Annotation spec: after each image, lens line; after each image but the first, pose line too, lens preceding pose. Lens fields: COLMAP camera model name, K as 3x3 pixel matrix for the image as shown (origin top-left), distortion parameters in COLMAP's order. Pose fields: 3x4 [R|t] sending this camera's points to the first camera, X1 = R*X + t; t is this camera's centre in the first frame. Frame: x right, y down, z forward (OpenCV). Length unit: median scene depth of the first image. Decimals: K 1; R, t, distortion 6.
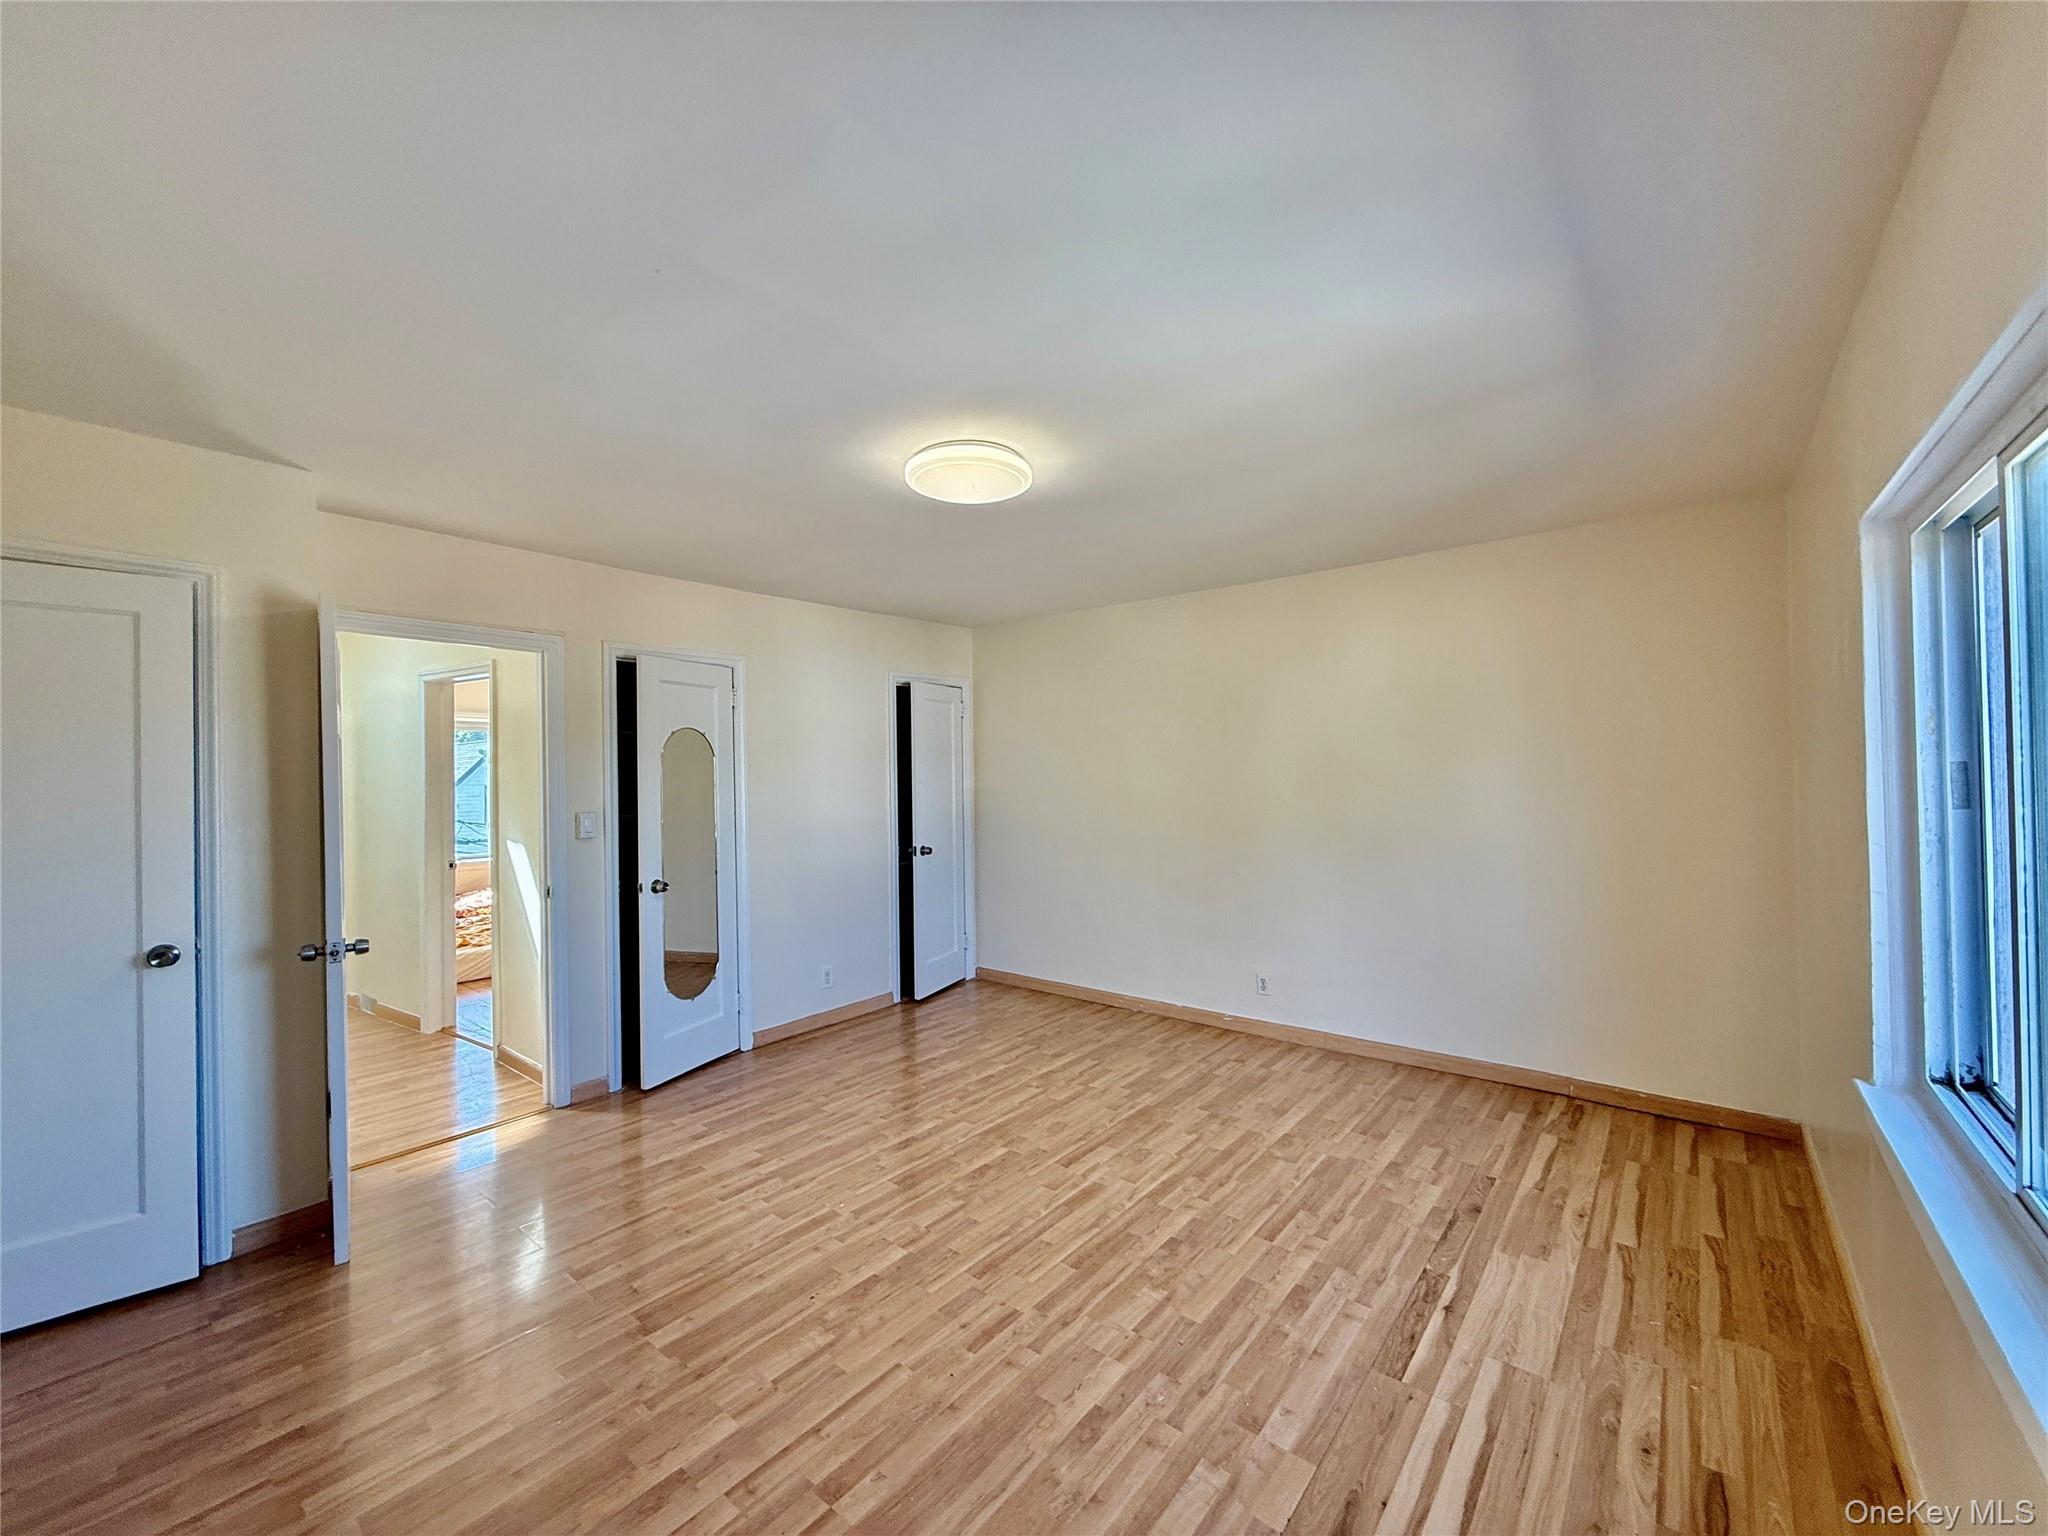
lens RADIAL K [[806.1, 0, 1026.6], [0, 806.1, 768.0], [0, 0, 1]] dist [-0.000595, 0.000170]
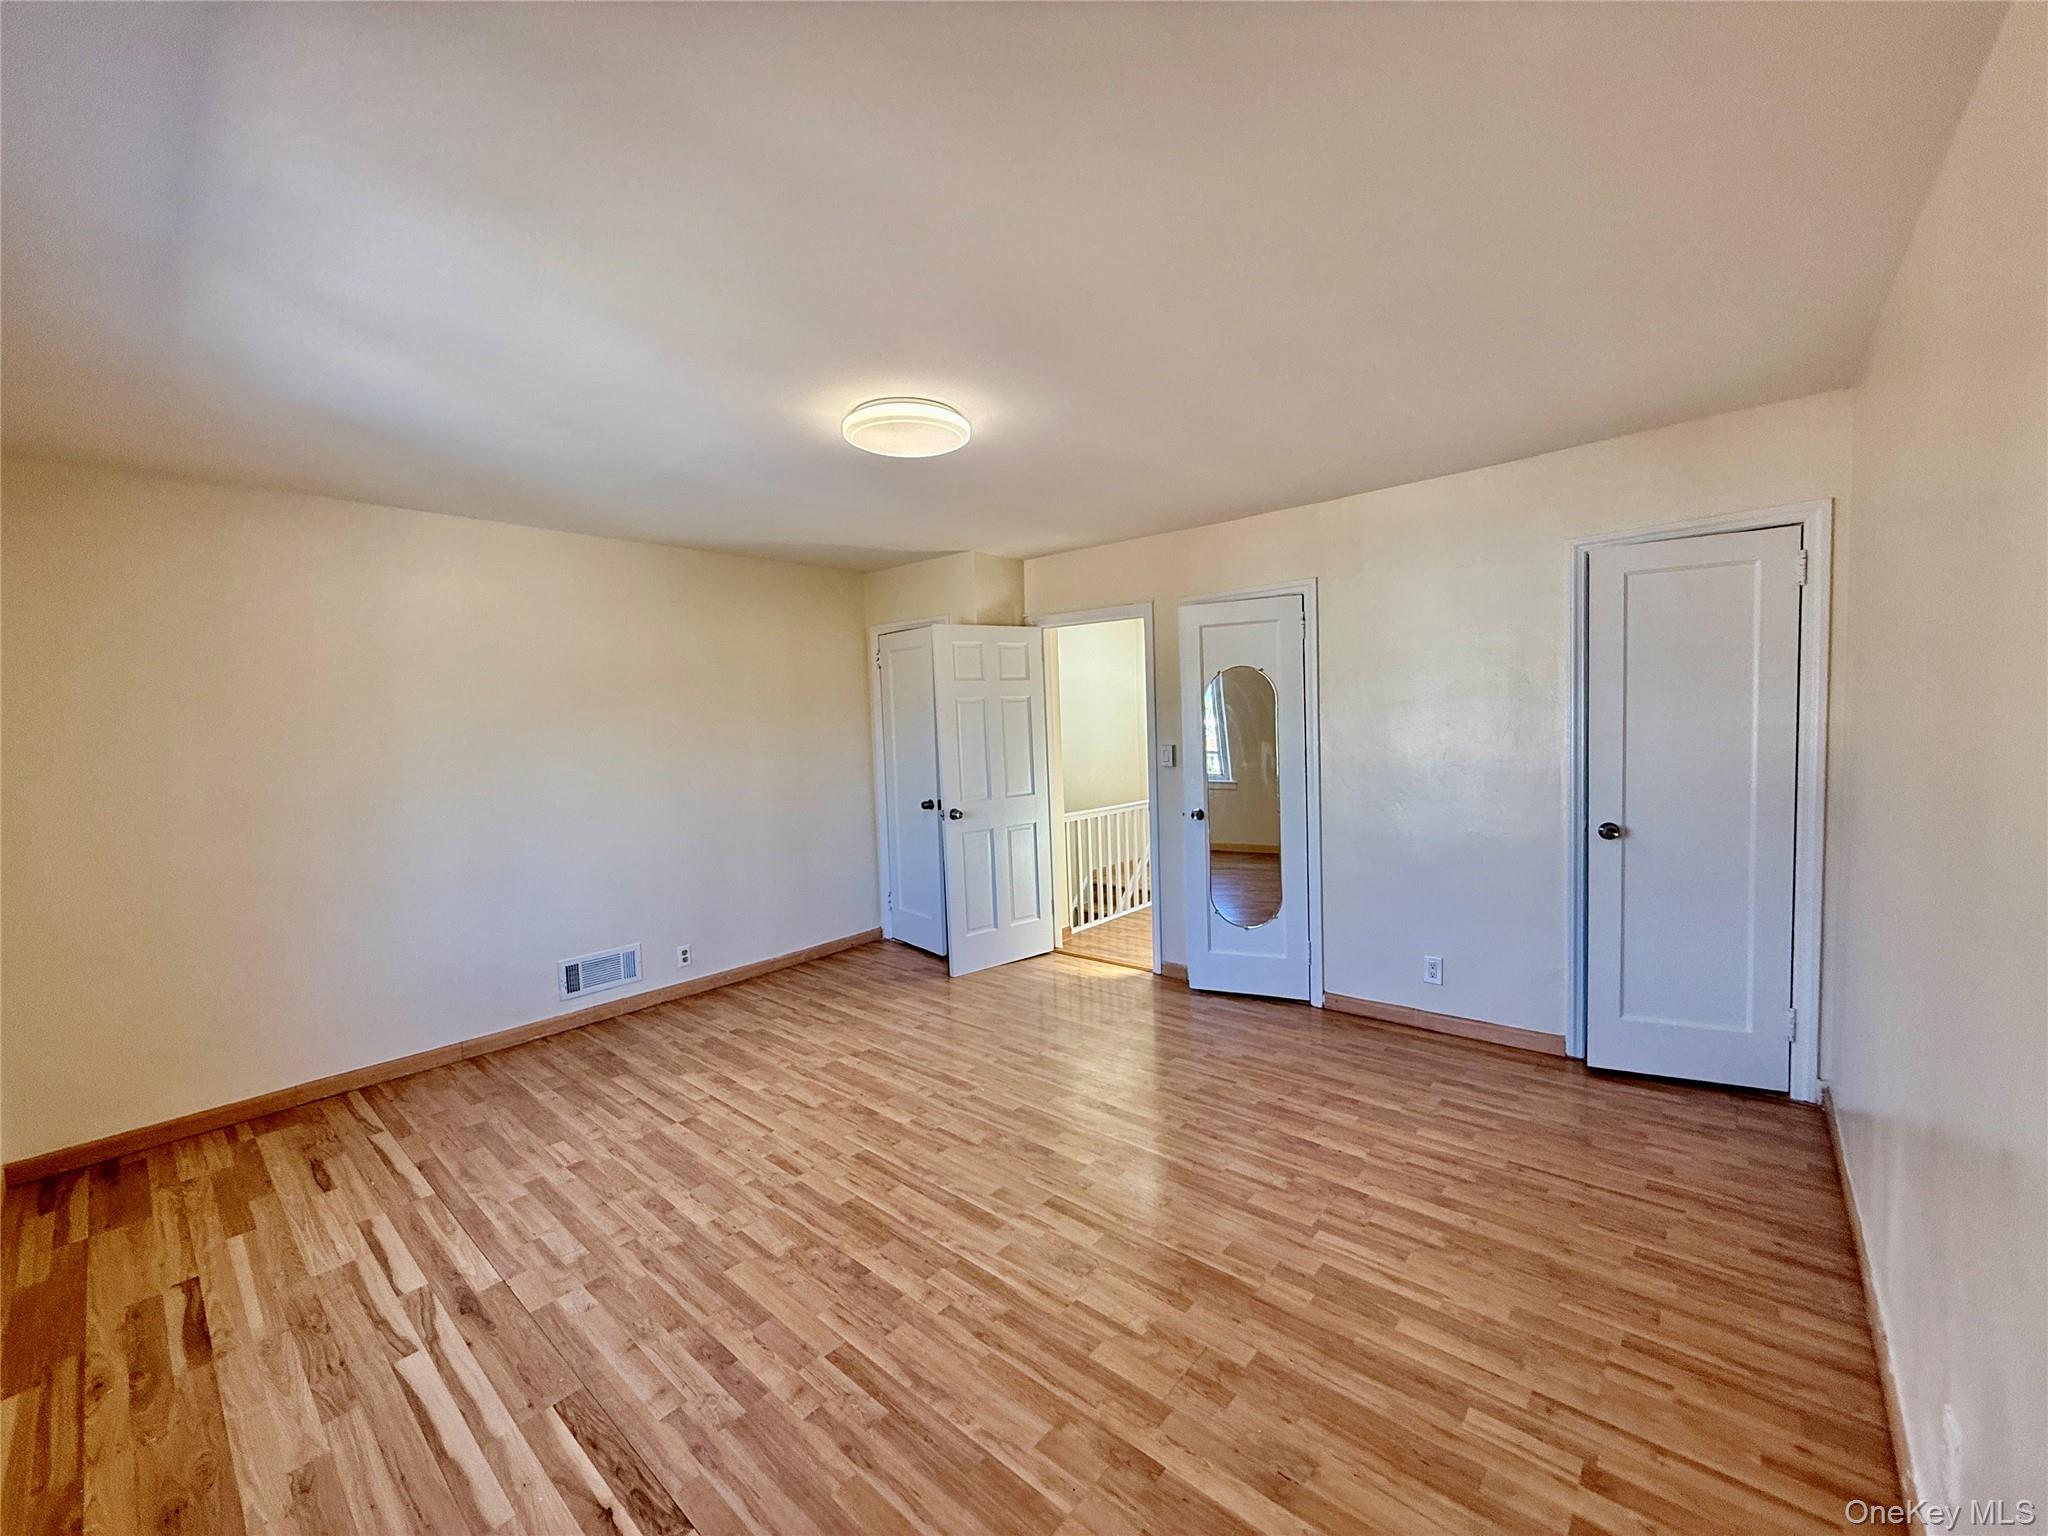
lens RADIAL K [[806.1, 0, 1016.7], [0, 806.1, 764.5], [0, 0, 1]] dist [-0.000595, 0.000170]
pose [[-0.025291, 0.072127, -0.997075, 1.074662], [0.040235, 0.996659, 0.071076, -0.019600], [0.998870, -0.038320, -0.028108, 1.287877]]
